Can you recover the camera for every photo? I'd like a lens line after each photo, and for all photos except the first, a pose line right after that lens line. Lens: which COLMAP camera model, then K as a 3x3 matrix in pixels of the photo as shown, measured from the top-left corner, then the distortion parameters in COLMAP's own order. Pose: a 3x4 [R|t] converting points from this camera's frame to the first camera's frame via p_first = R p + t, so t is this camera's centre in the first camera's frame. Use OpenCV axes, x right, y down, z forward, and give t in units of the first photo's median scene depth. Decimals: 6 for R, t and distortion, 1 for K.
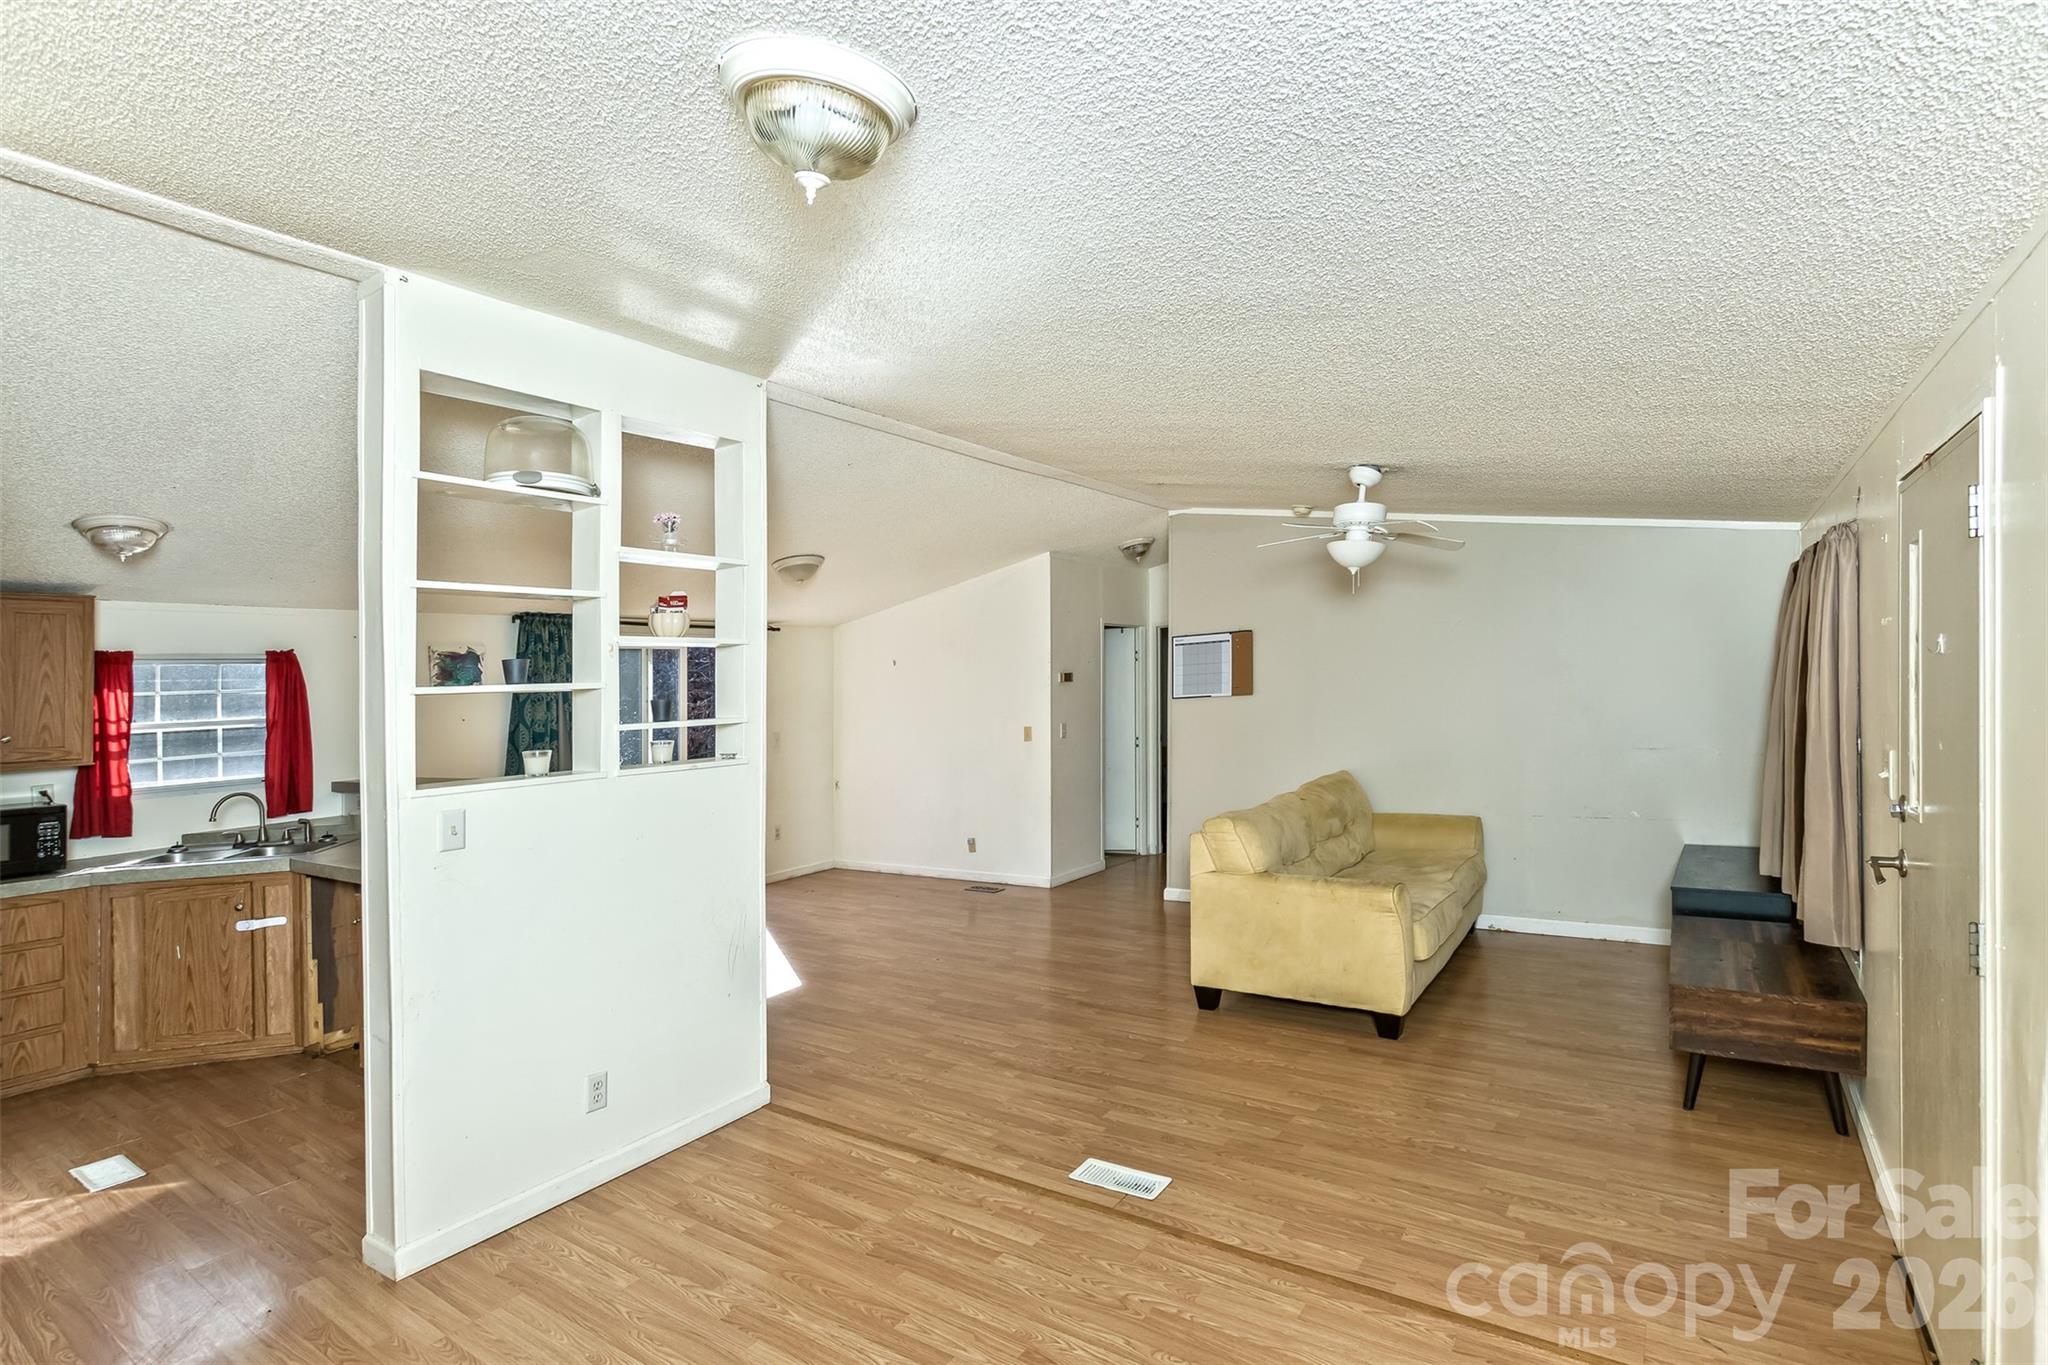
lens RADIAL K [[976.4, 0, 1014.5], [0, 976.4, 634.8], [0, 0, 1]] dist [0.002915, 0.000494]
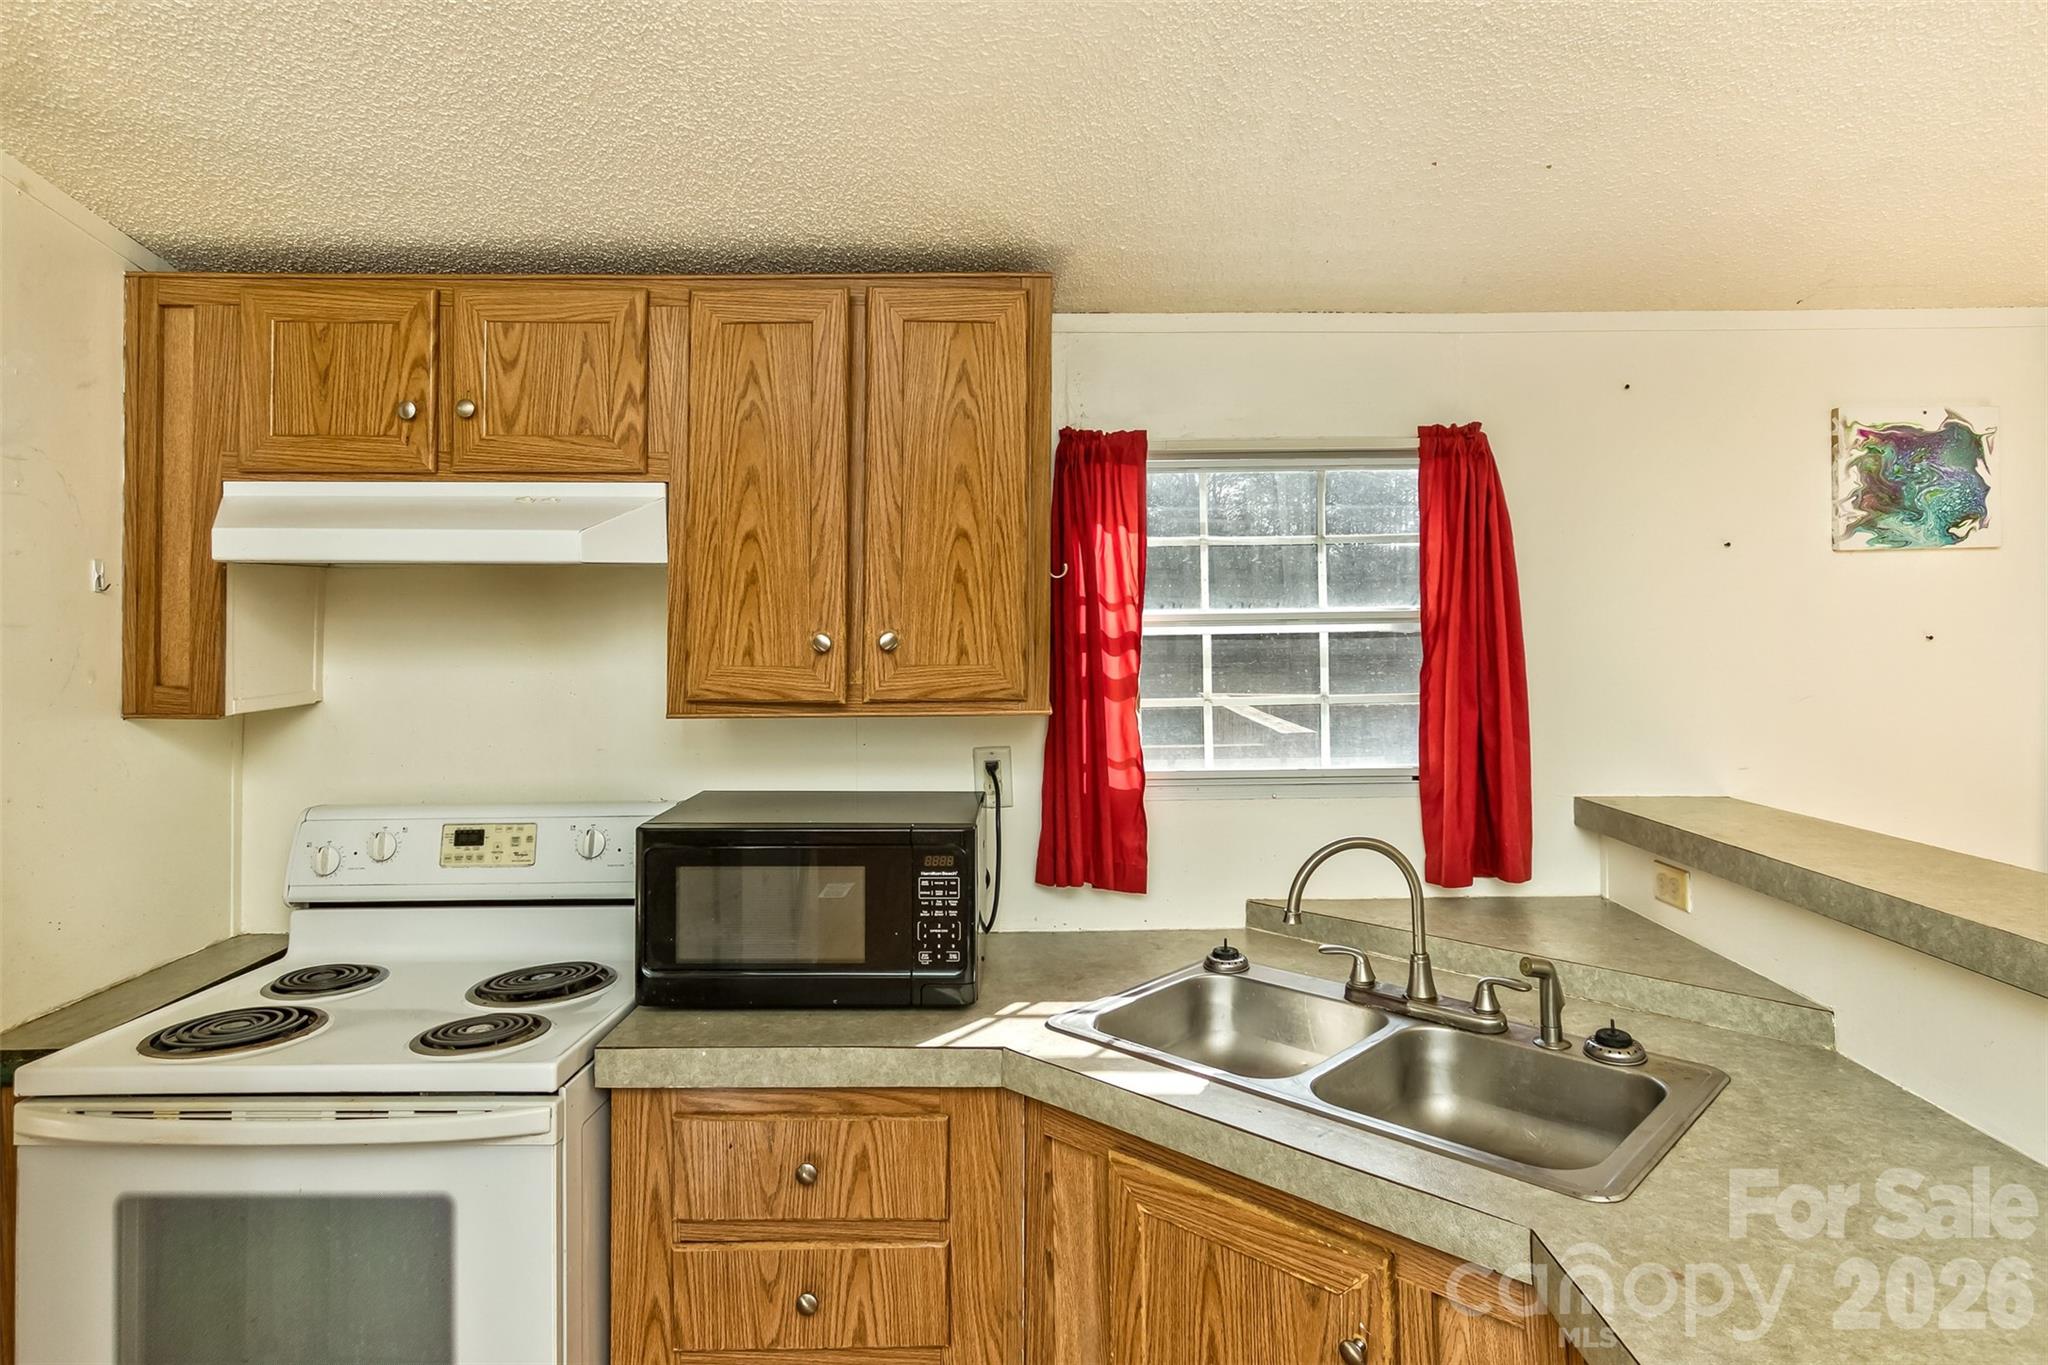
lens RADIAL K [[1147.5, 0, 1064.3], [0, 1147.5, 611.4], [0, 0, 1]] dist [-0.000599, -0.000573]
pose [[0.589813, 0.036051, -0.806735, -0.543394], [0.024767, 0.997725, 0.062693, 0.060638], [0.807160, -0.056957, 0.587578, 0.698665]]
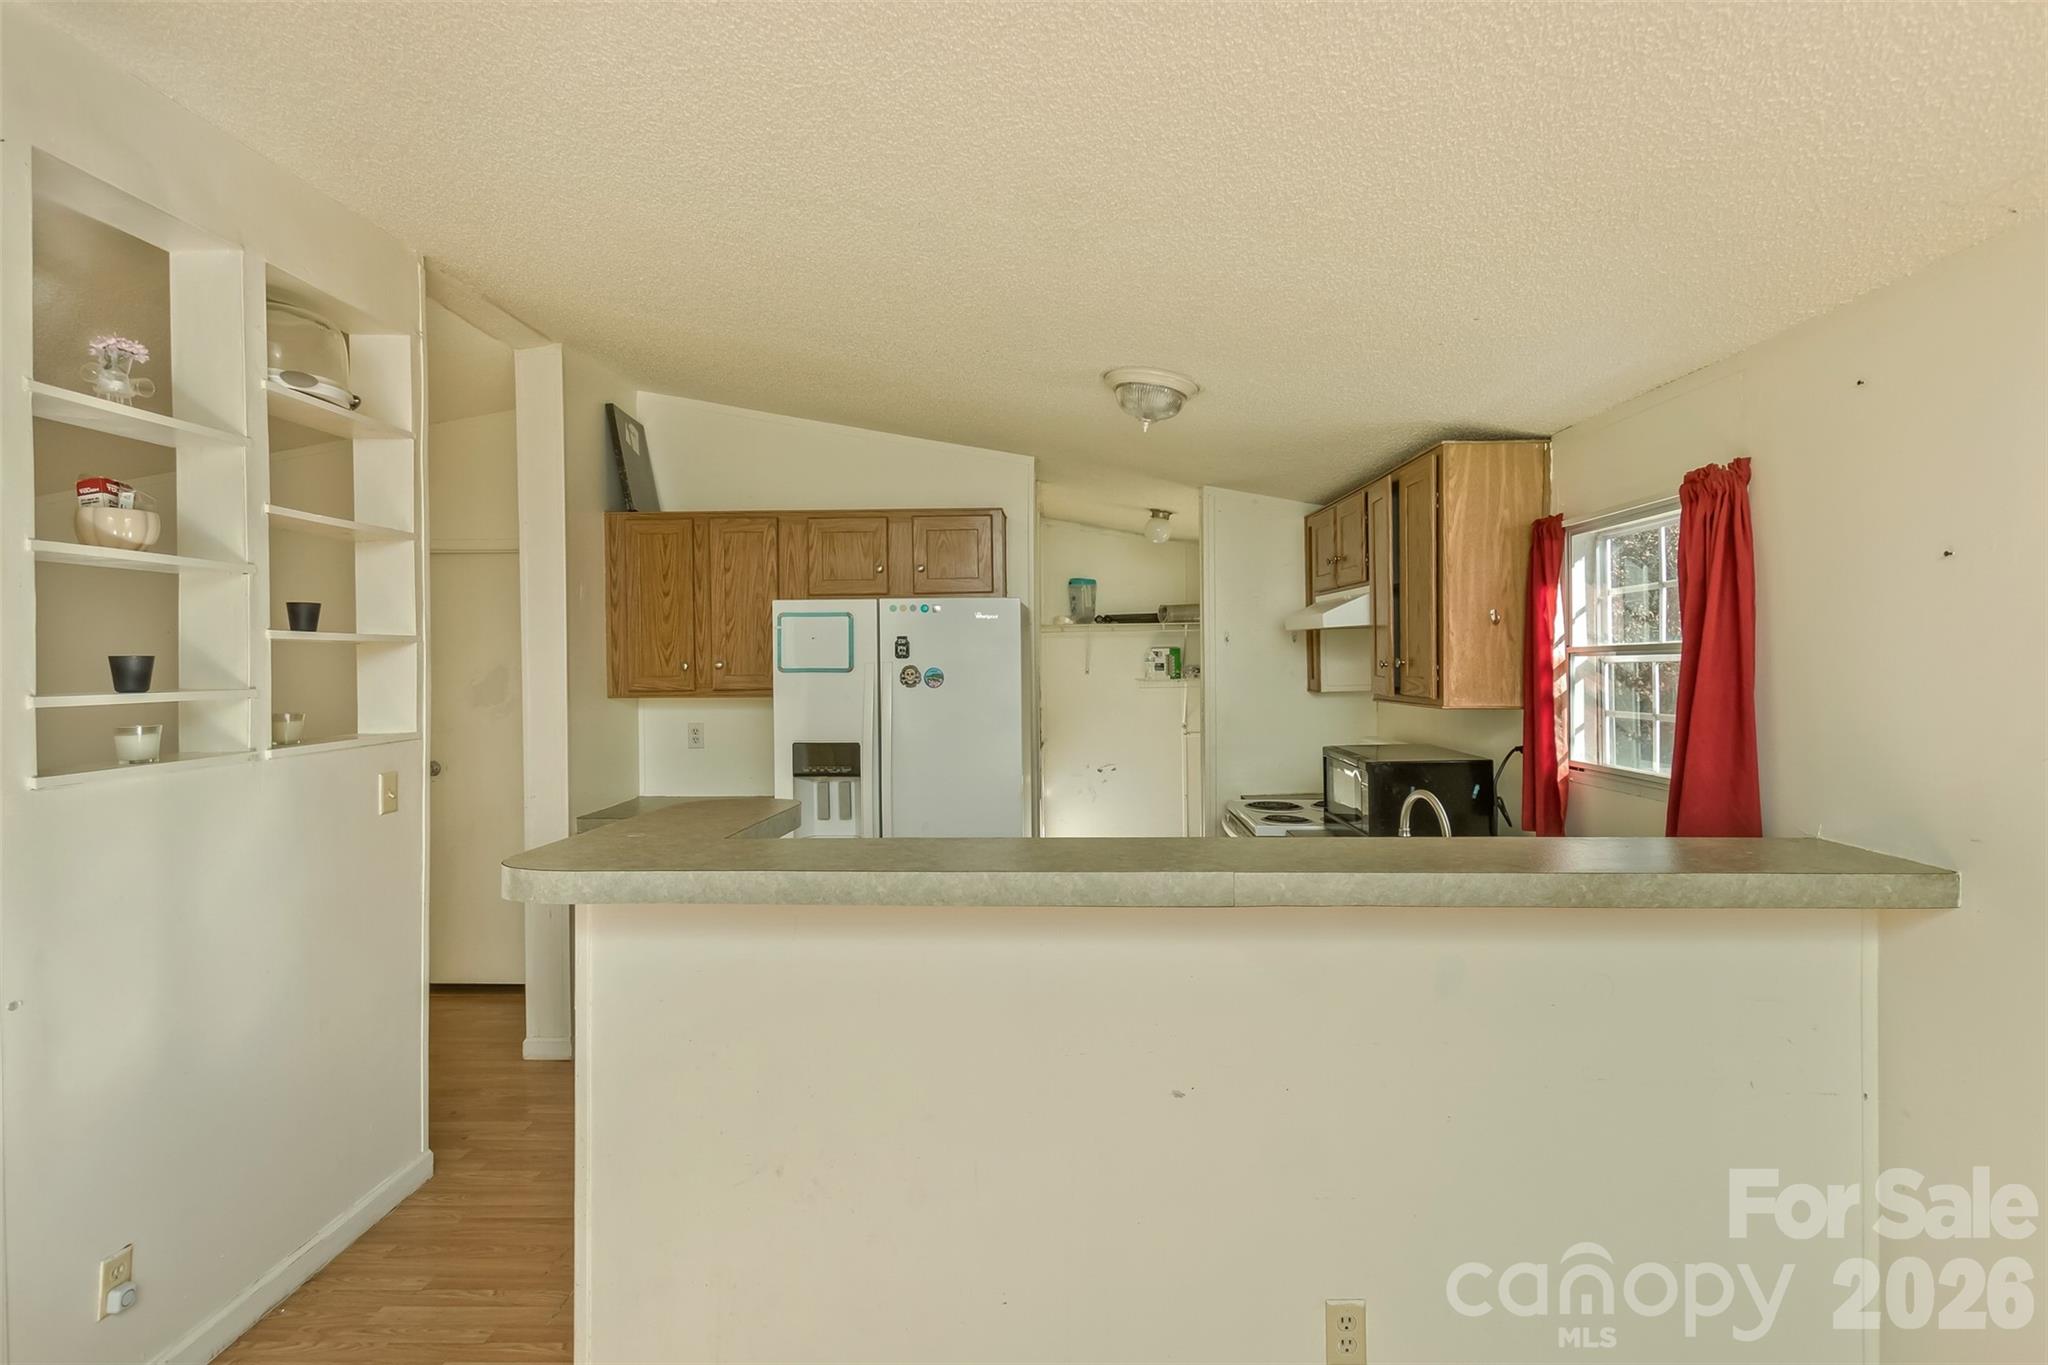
lens RADIAL K [[1028.9, 0, 1061.4], [0, 1028.9, 665.2], [0, 0, 1]] dist [0.000278, 0.000004]
pose [[-0.809891, 0.060549, -0.583447, -0.335132], [0.083879, 0.996391, -0.013031, 0.086106], [0.580553, -0.059493, -0.812046, 1.308165]]
